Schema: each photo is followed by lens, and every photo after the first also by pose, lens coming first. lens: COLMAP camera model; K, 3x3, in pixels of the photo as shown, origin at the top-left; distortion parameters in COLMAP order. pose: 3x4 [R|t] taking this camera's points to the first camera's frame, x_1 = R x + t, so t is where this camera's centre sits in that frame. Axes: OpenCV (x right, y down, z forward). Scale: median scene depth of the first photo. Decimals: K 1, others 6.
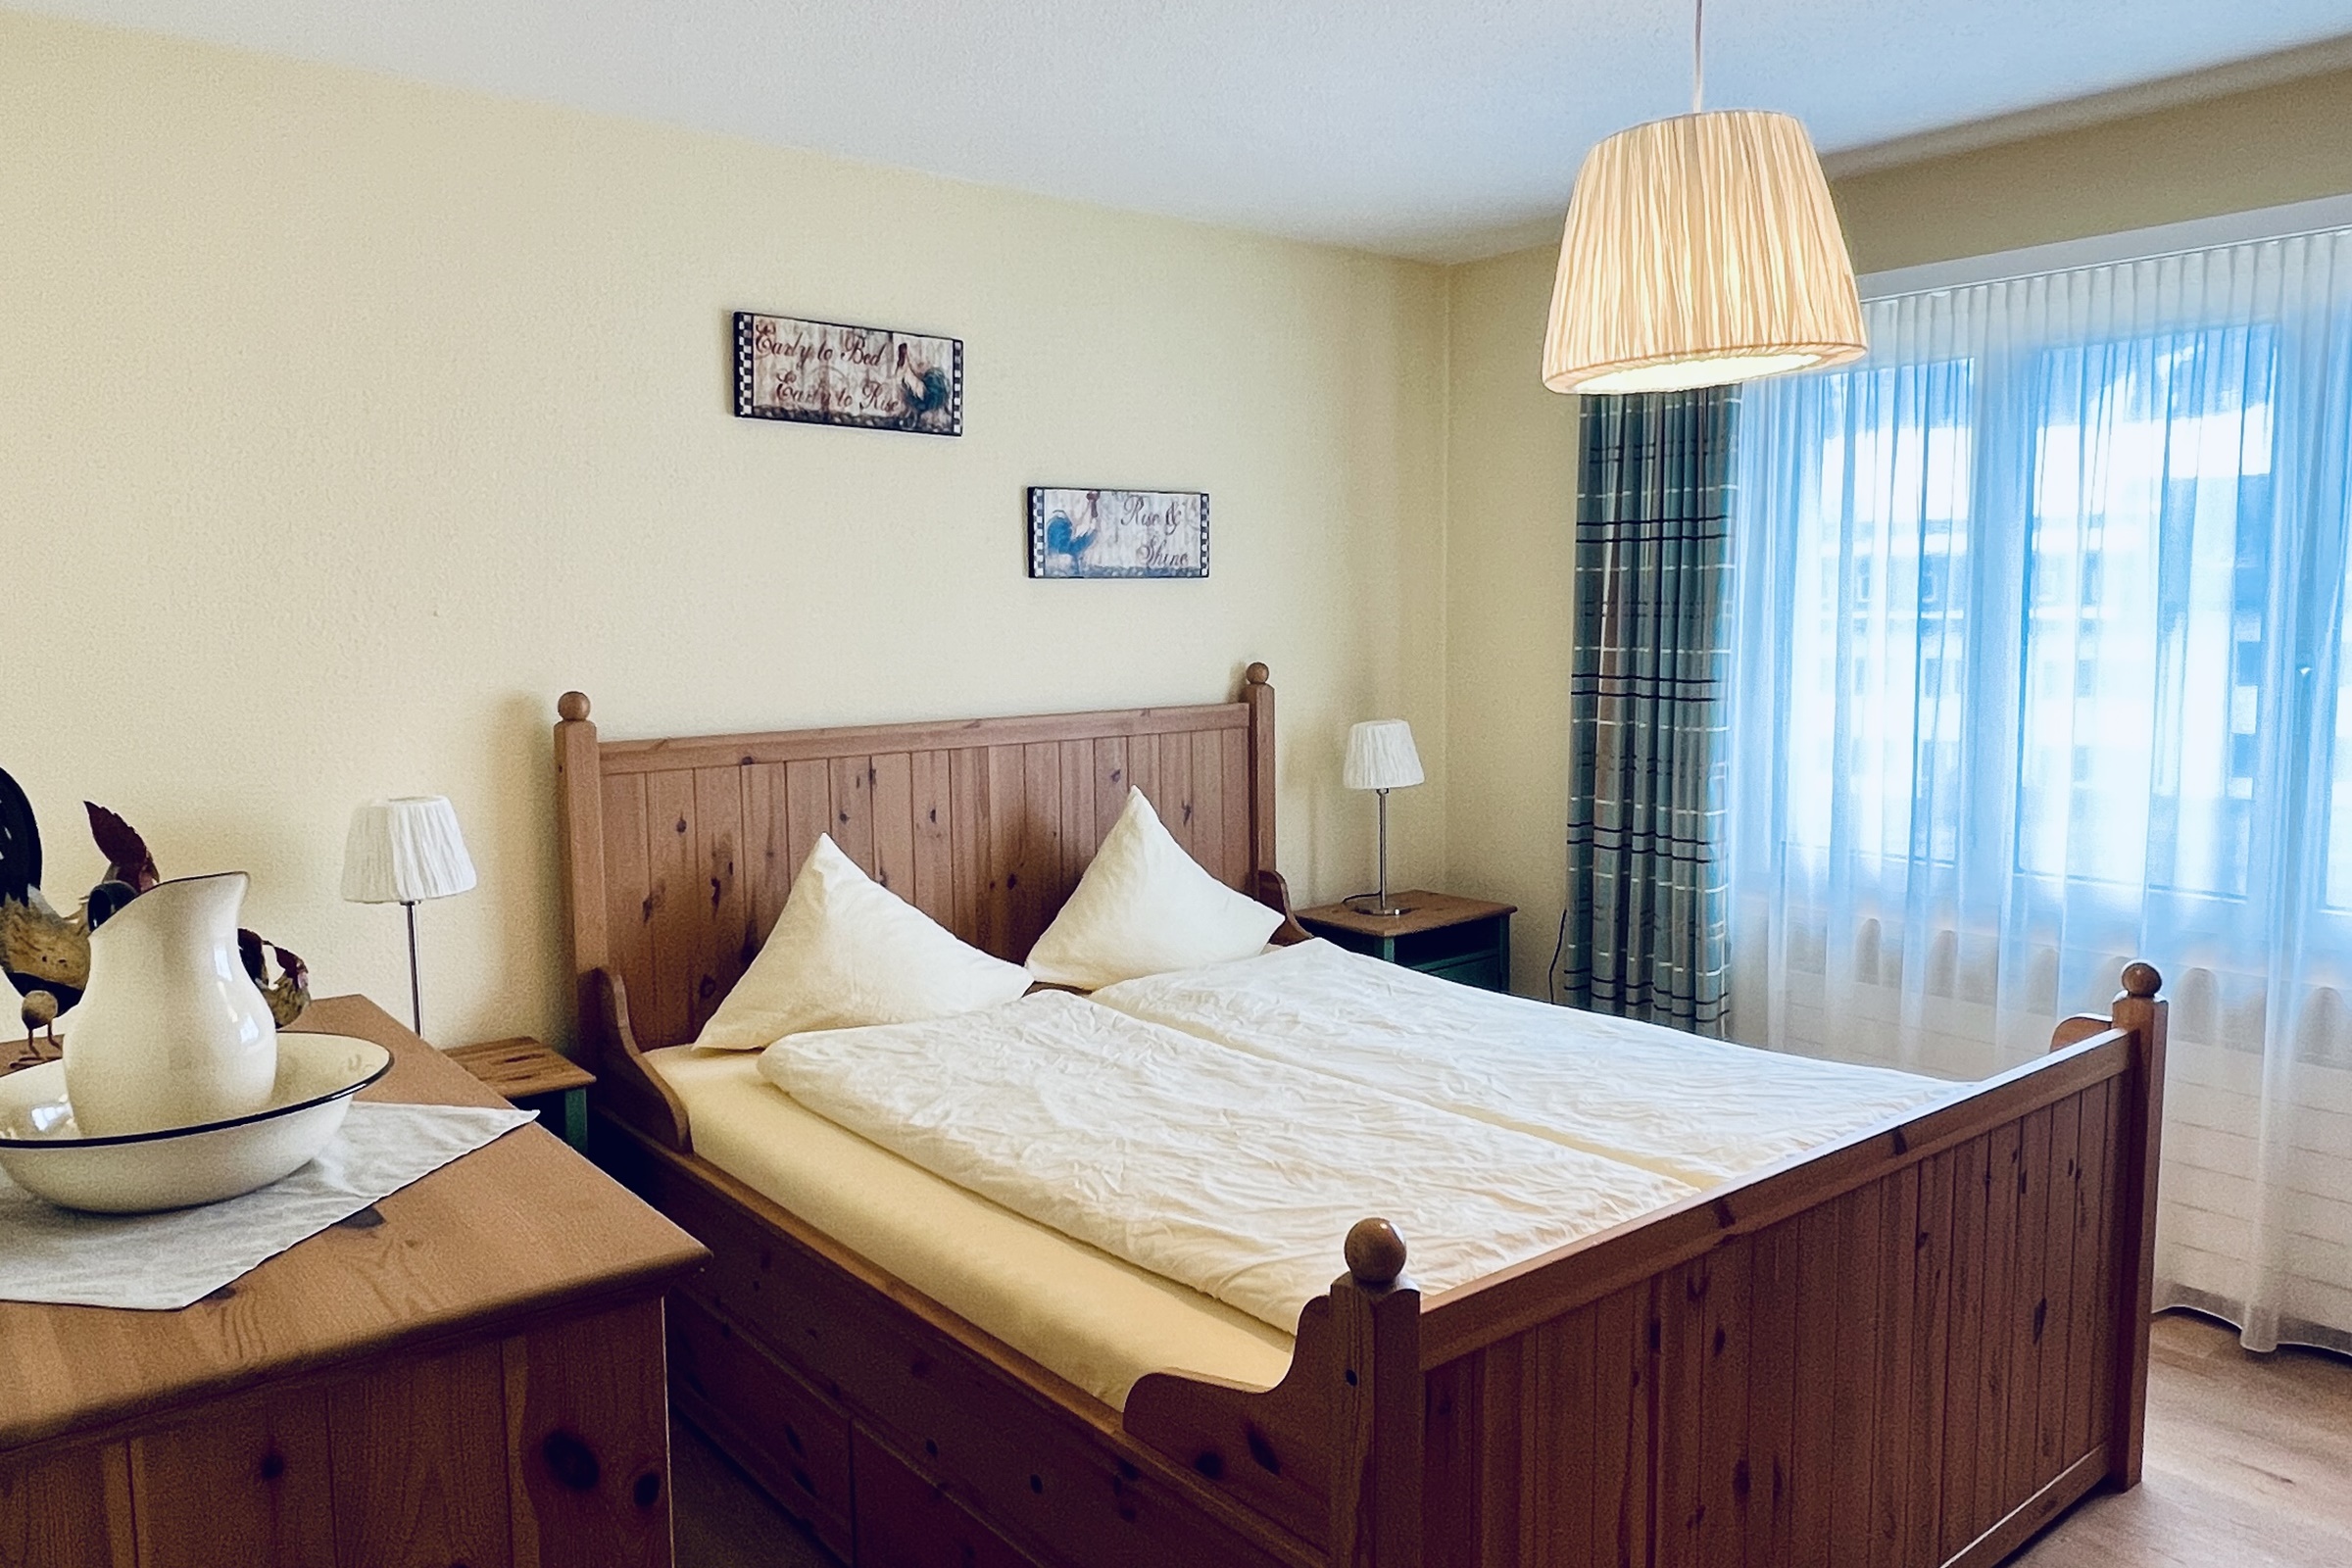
lens RADIAL K [[1677.3, 0, 1192.4], [0, 1677.3, 779.3], [0, 0, 1]] dist [-0.001611, 0.001209]
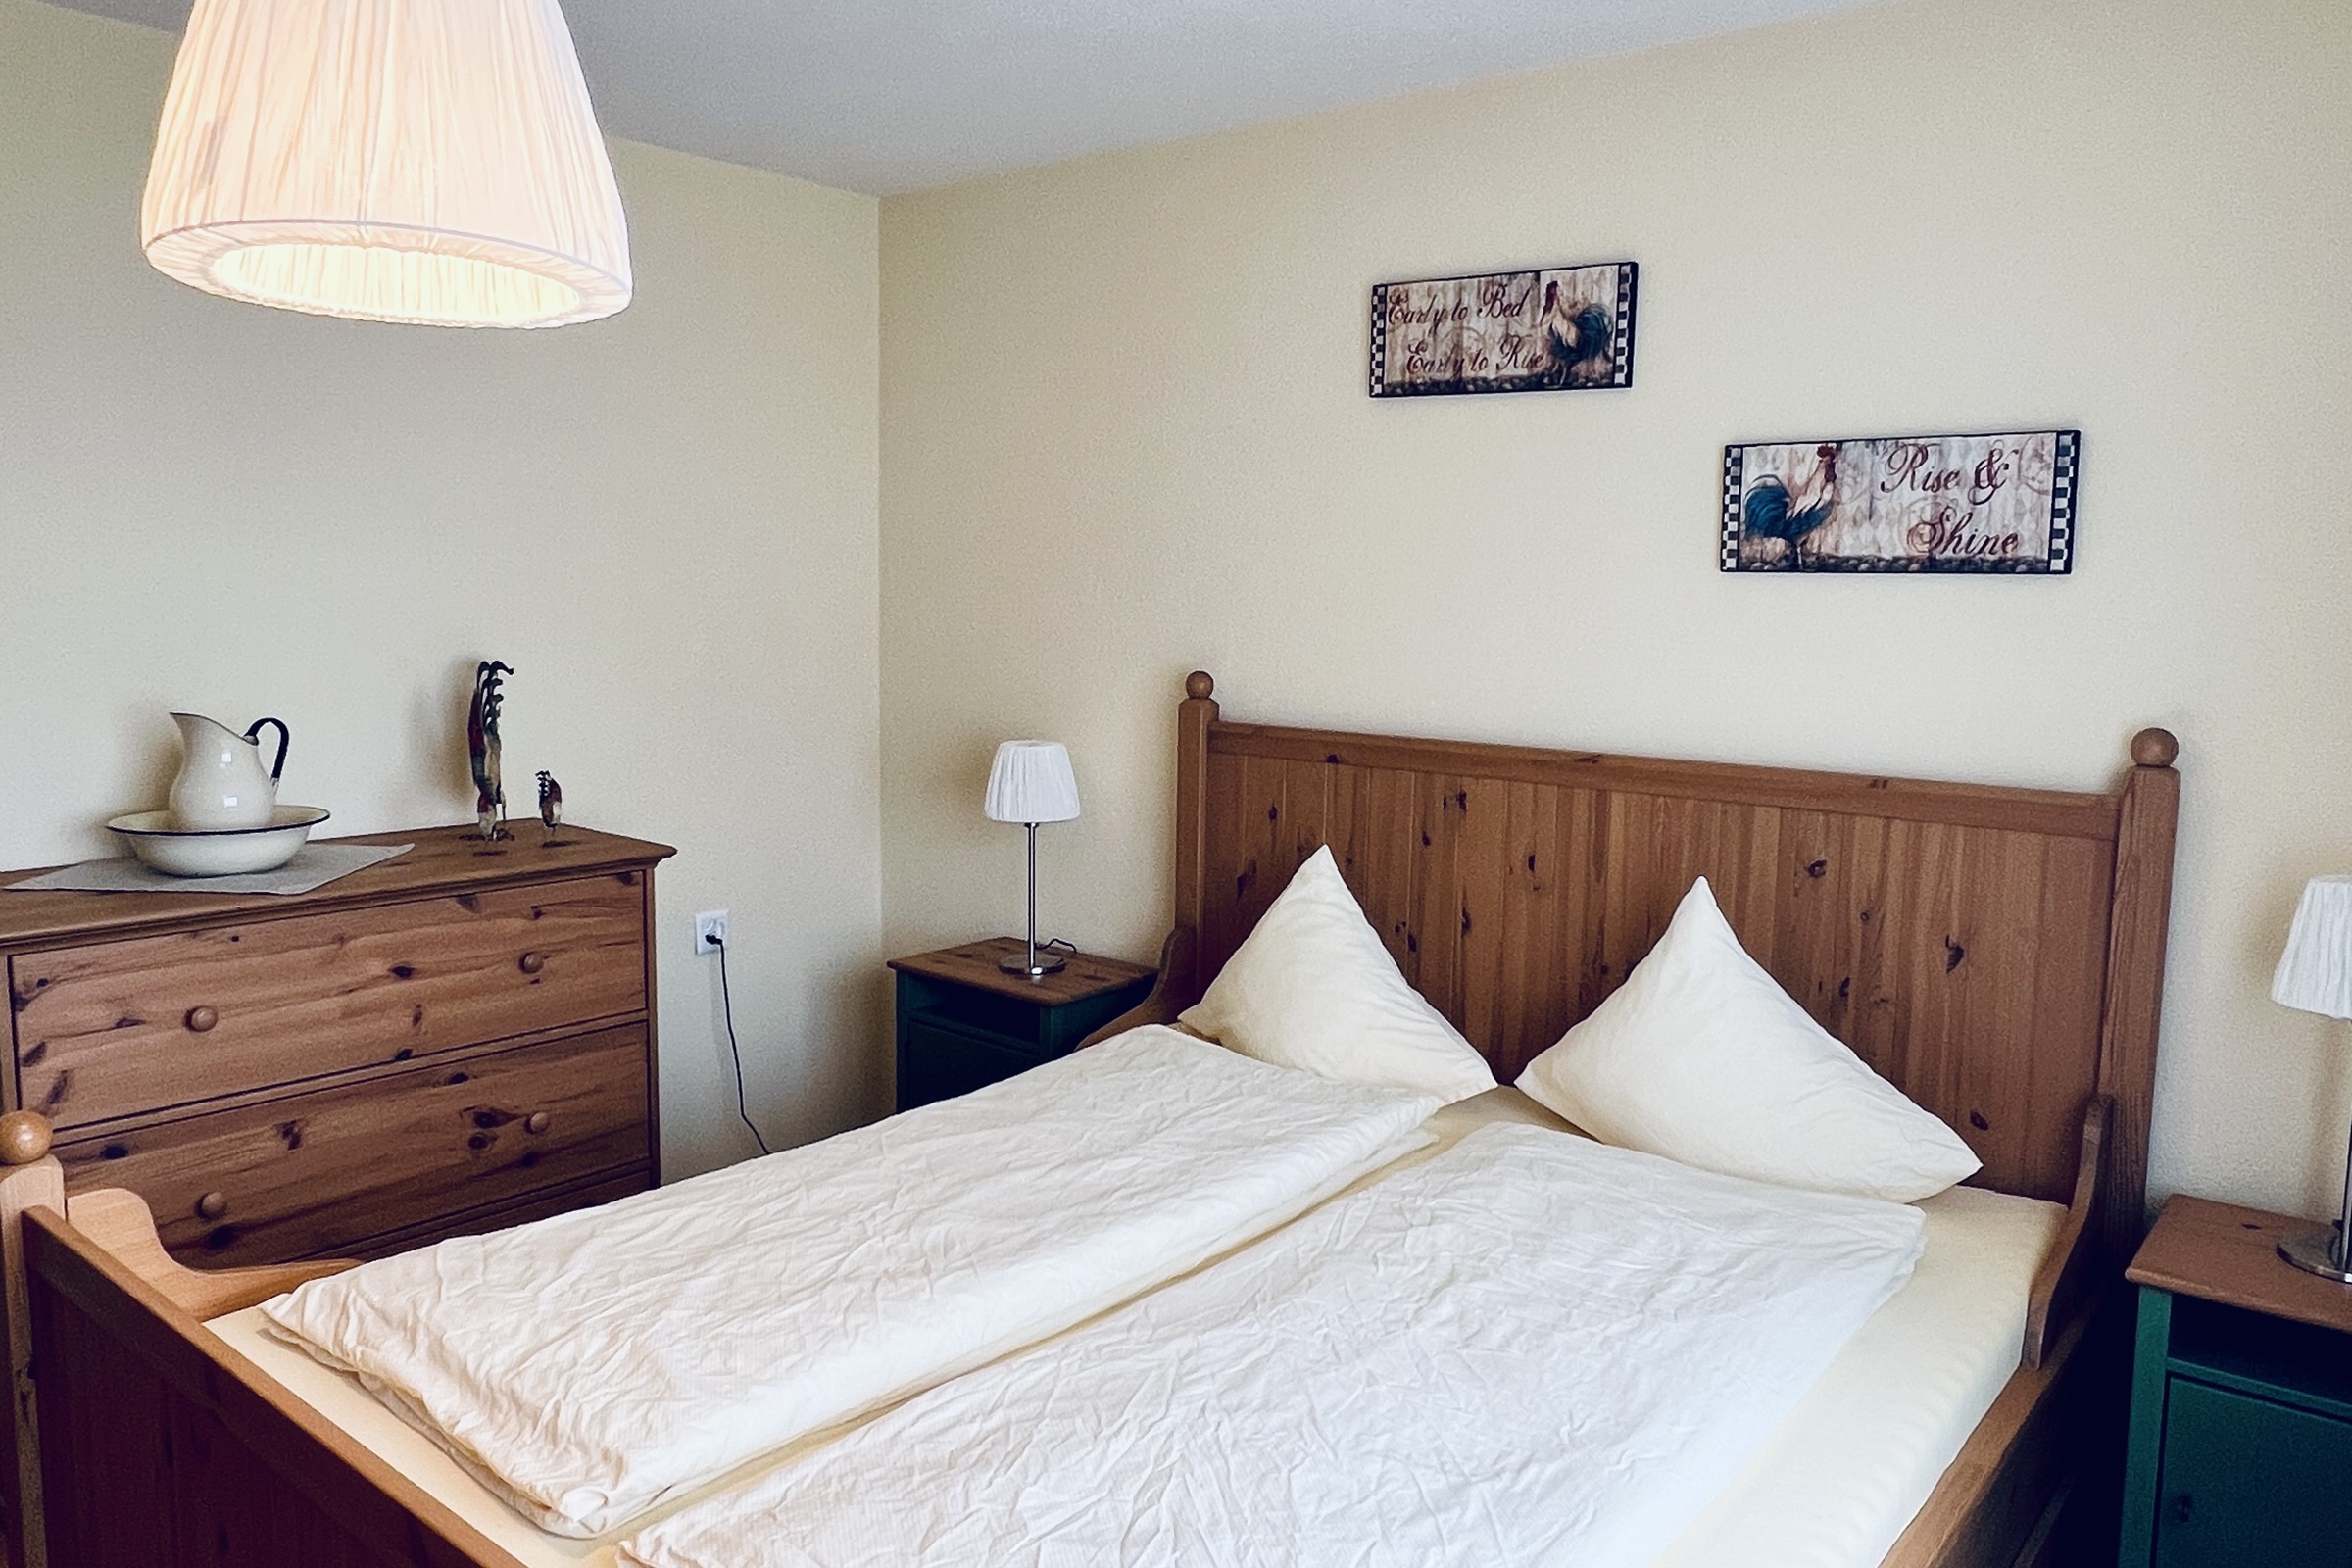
lens RADIAL K [[1677.3, 0, 1191.9], [0, 1677.3, 770.6], [0, 0, 1]] dist [-0.001611, 0.001209]
pose [[0.184922, 0.121878, -0.975166, 0.619730], [-0.124103, 0.987233, 0.099852, -0.085438], [0.974886, 0.102556, 0.197687, 0.694032]]
